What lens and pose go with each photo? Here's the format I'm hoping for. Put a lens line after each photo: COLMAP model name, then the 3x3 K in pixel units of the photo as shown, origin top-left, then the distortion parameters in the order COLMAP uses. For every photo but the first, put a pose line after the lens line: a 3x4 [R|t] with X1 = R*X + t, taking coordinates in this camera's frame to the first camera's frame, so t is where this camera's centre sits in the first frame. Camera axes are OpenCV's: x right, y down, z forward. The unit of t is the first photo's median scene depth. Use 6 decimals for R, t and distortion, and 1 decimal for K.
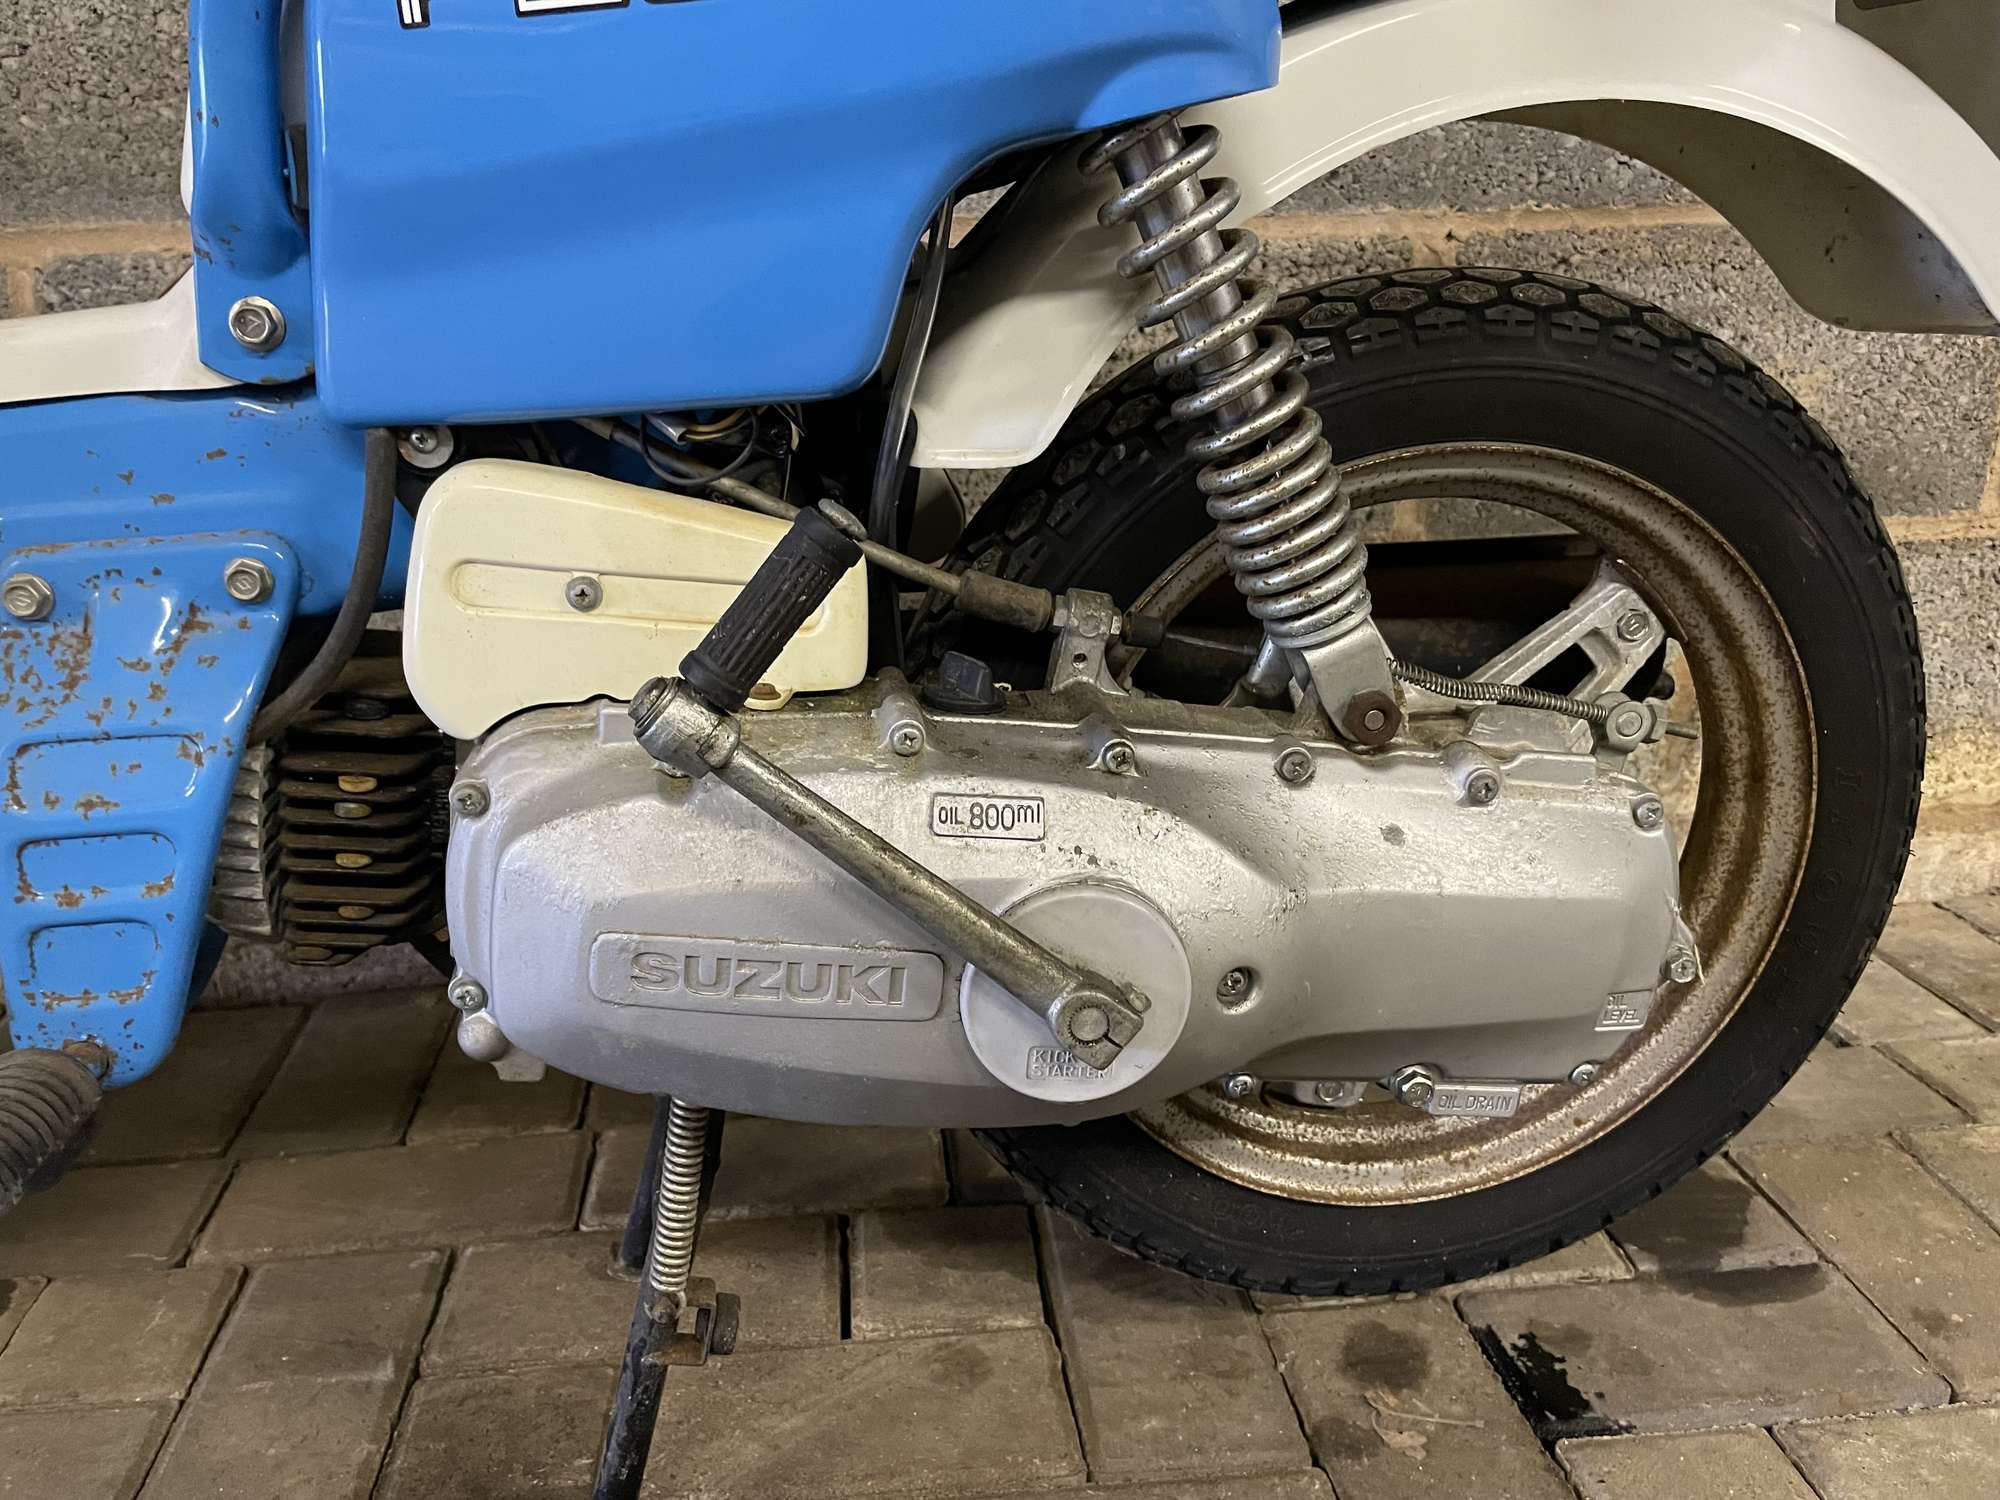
lens RADIAL K [[1542.6, 0, 997.0], [0, 1542.6, 745.7], [0, 0, 1]] dist [0.100314, -0.167334]
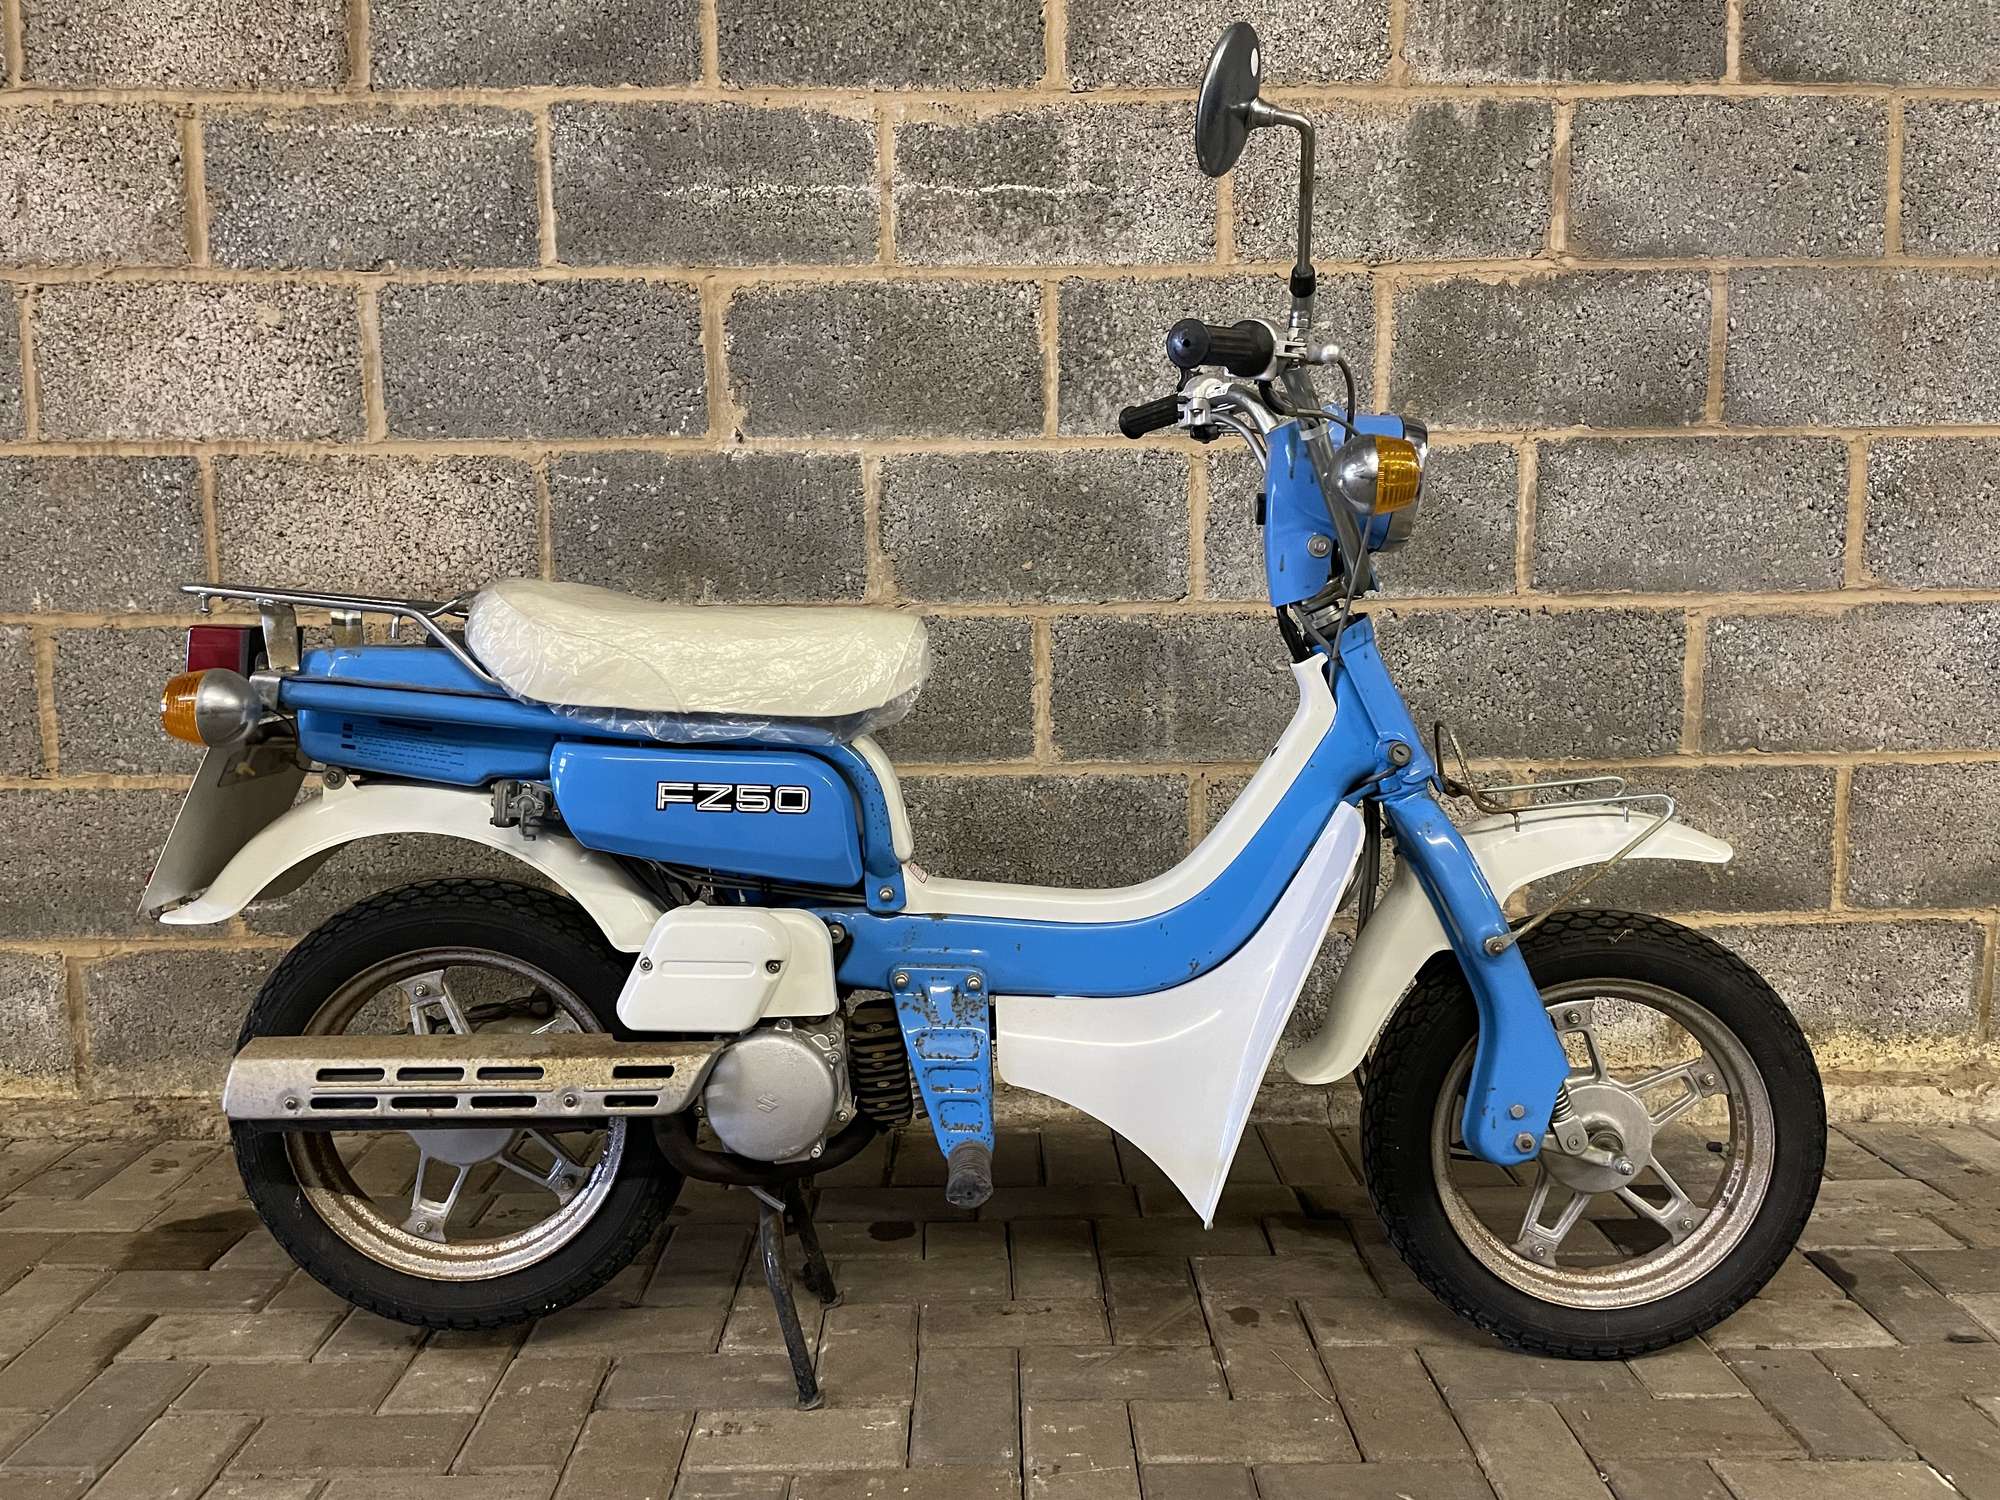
lens RADIAL K [[1514.1, 0, 995.3], [0, 1514.1, 720.6], [0, 0, 1]] dist [0.080347, -0.117292]
pose [[0.994110, 0.014722, -0.107369, -0.385869], [-0.037722, 0.975783, -0.215464, 0.139779], [0.101597, 0.218246, 0.970591, -2.045374]]
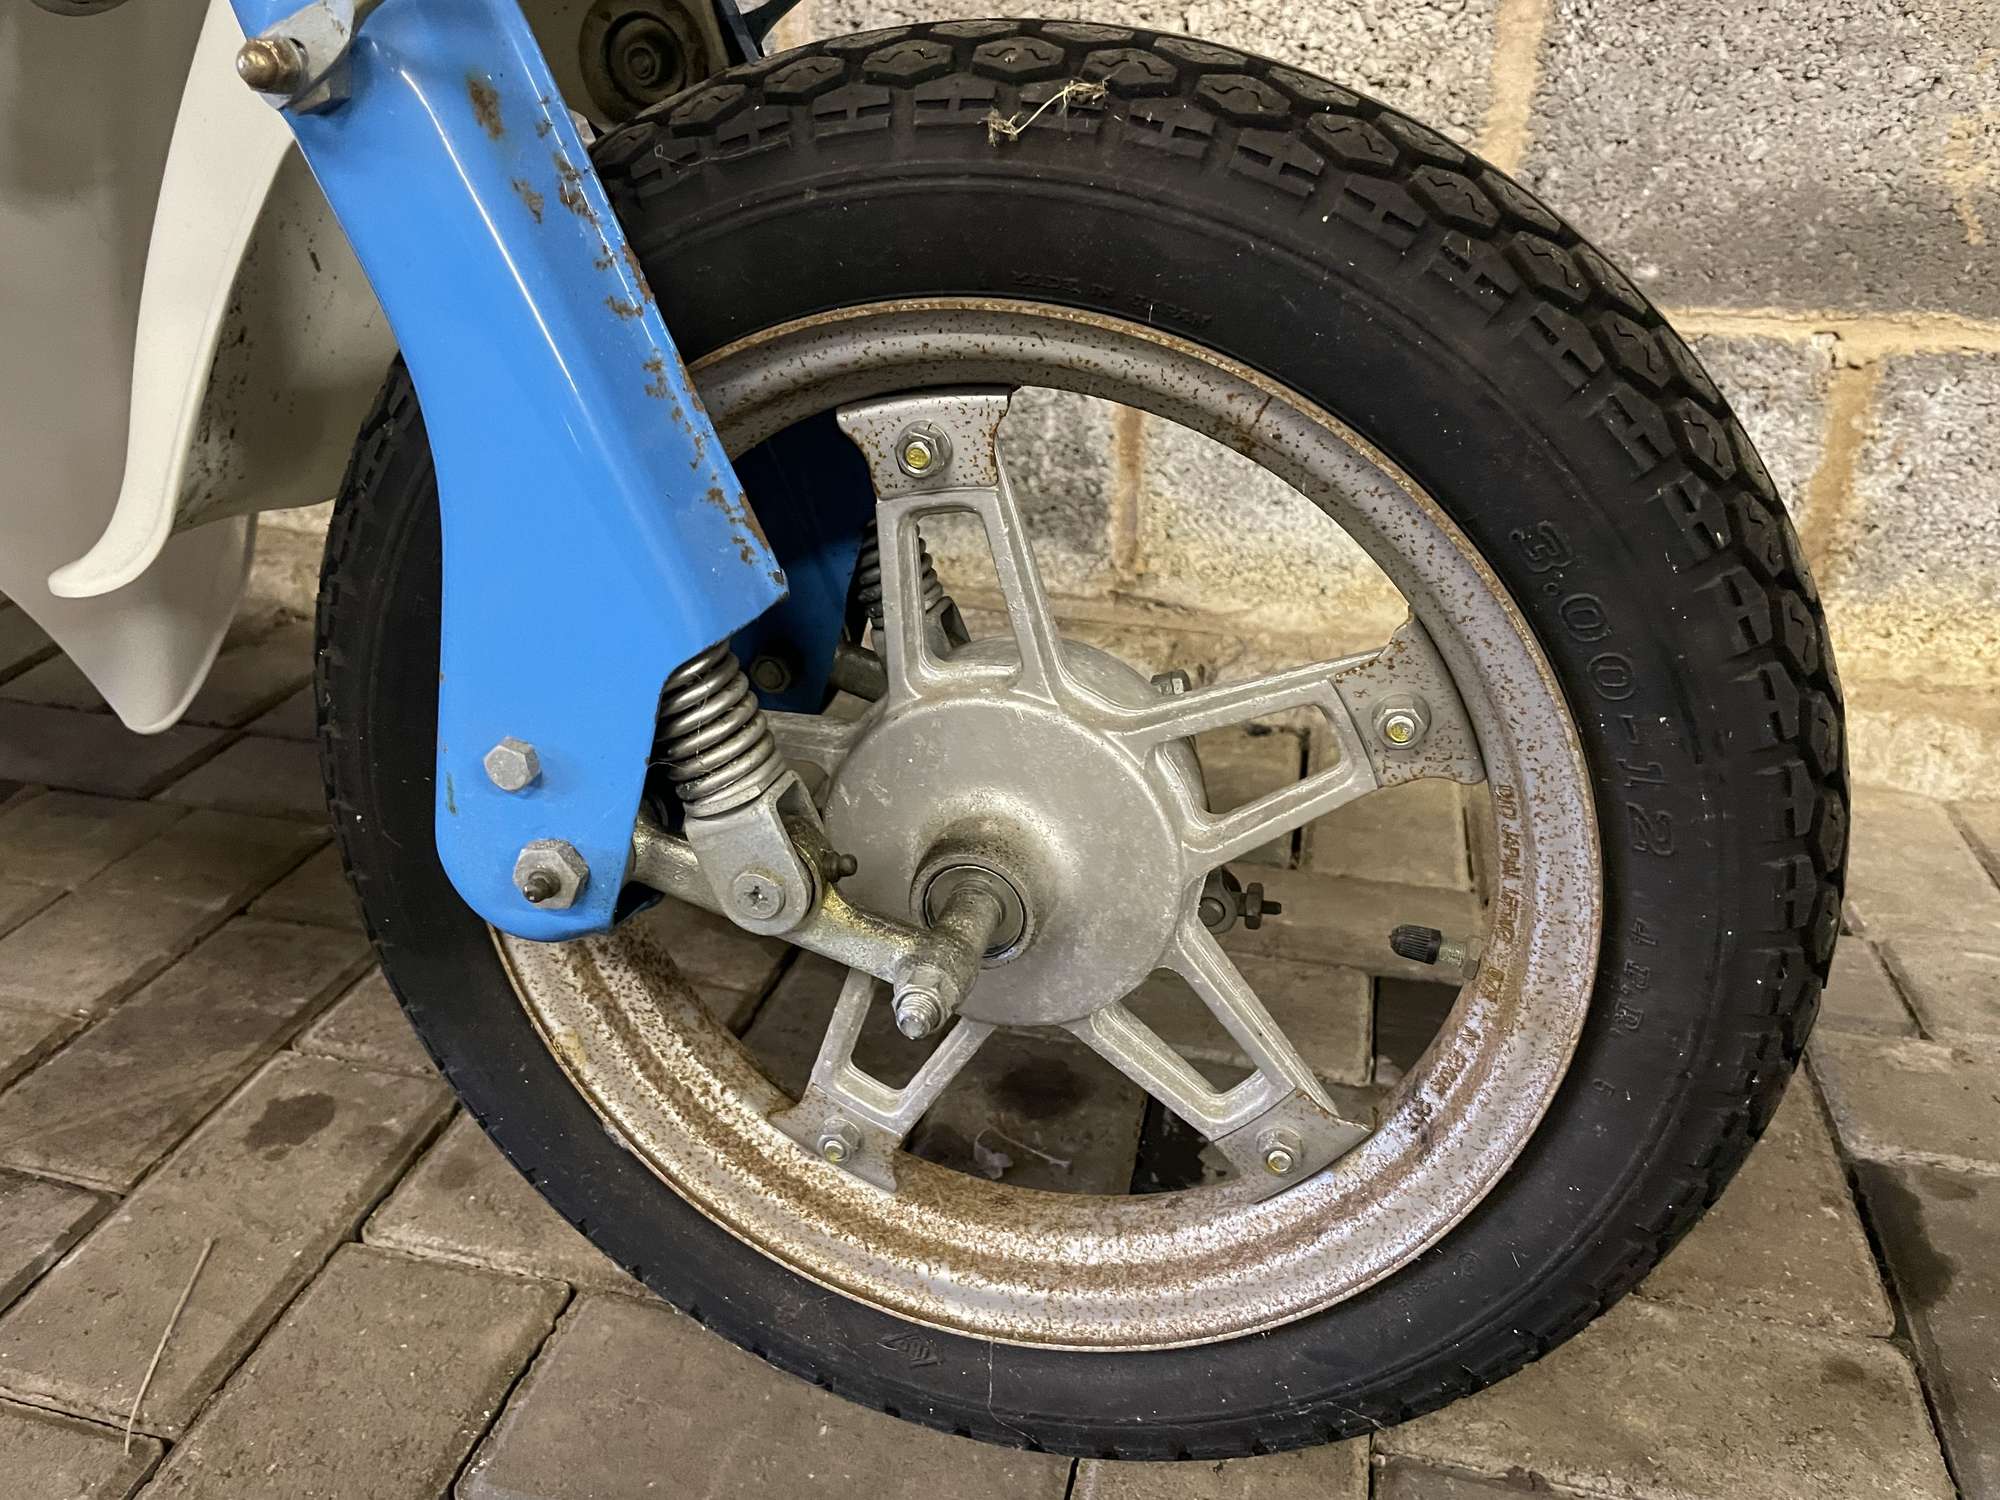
lens RADIAL K [[1533.5, 0, 973.2], [0, 1533.5, 748.1], [0, 0, 1]] dist [0.070995, -0.115690]
pose [[0.936995, 0.165626, -0.307585, 0.640310], [-0.126165, 0.981478, 0.144163, 0.055380], [0.325765, -0.096273, 0.940536, 0.129207]]
